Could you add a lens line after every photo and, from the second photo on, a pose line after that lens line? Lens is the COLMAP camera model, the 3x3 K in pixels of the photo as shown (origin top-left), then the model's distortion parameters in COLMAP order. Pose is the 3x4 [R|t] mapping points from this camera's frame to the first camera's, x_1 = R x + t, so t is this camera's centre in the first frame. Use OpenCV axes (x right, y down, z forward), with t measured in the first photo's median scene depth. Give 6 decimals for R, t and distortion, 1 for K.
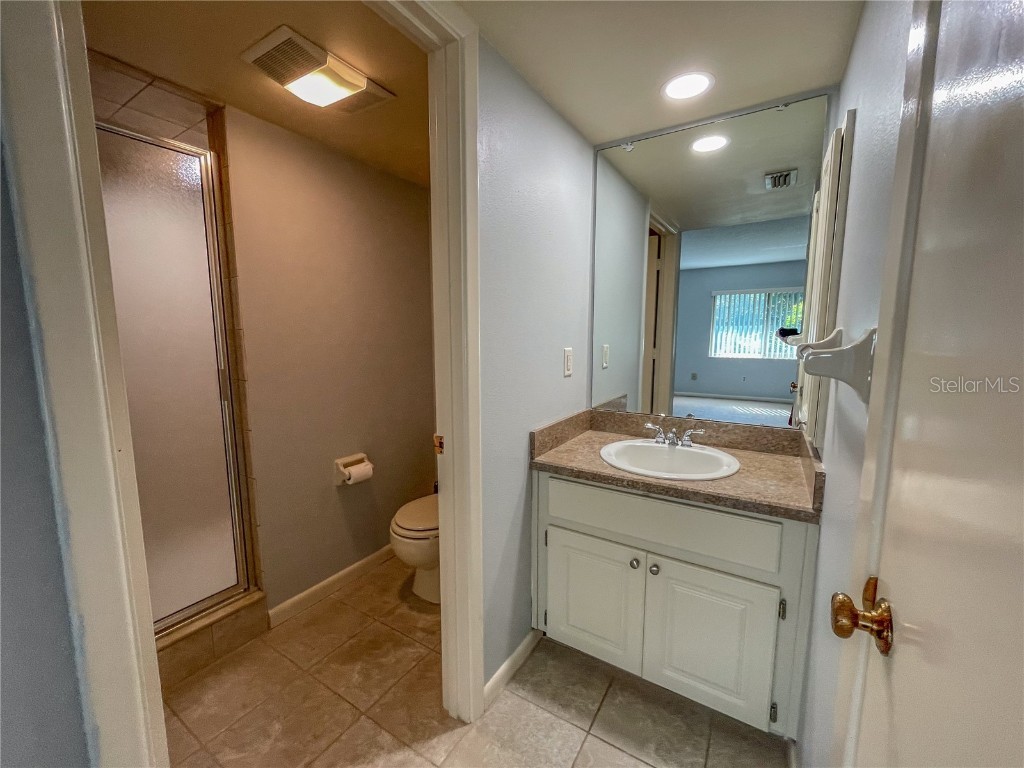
lens RADIAL K [[413.1, 0, 512.7], [0, 413.1, 380.9], [0, 0, 1]] dist [-0.001802, -0.000306]
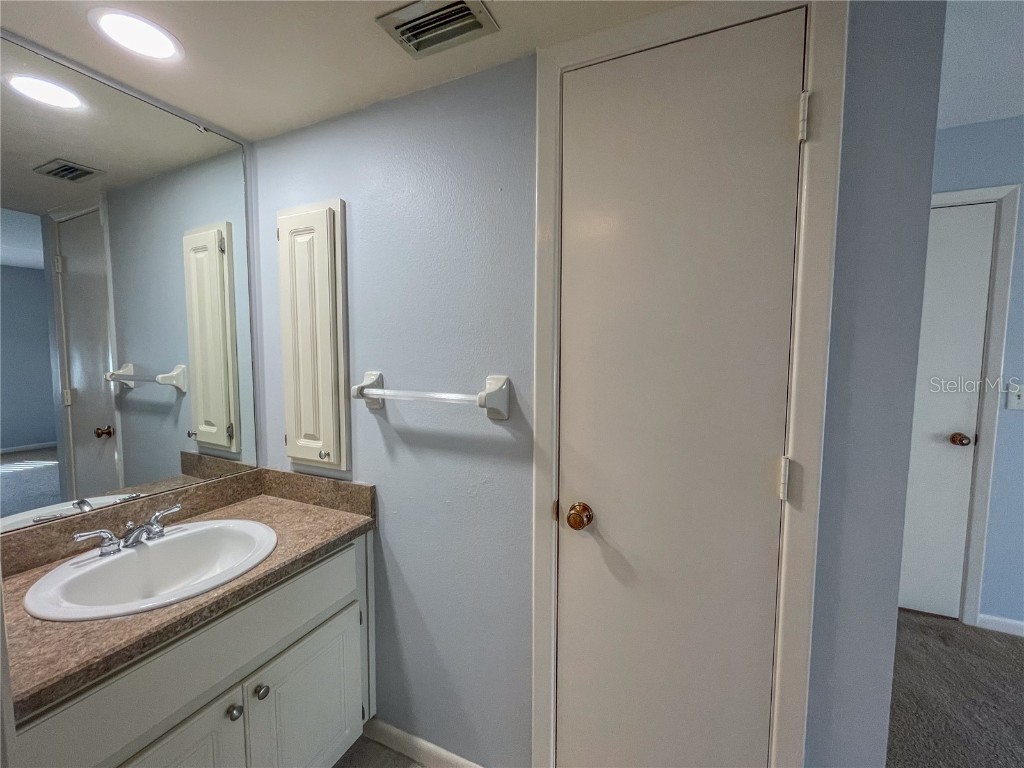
lens RADIAL K [[413.1, 0, 513.8], [0, 413.1, 381.9], [0, 0, 1]] dist [-0.001802, -0.000306]
pose [[-0.124961, -0.067231, 0.989881, -0.396296], [0.117043, 0.989736, 0.081997, -0.107478], [-0.985234, 0.126105, -0.115810, 0.525319]]
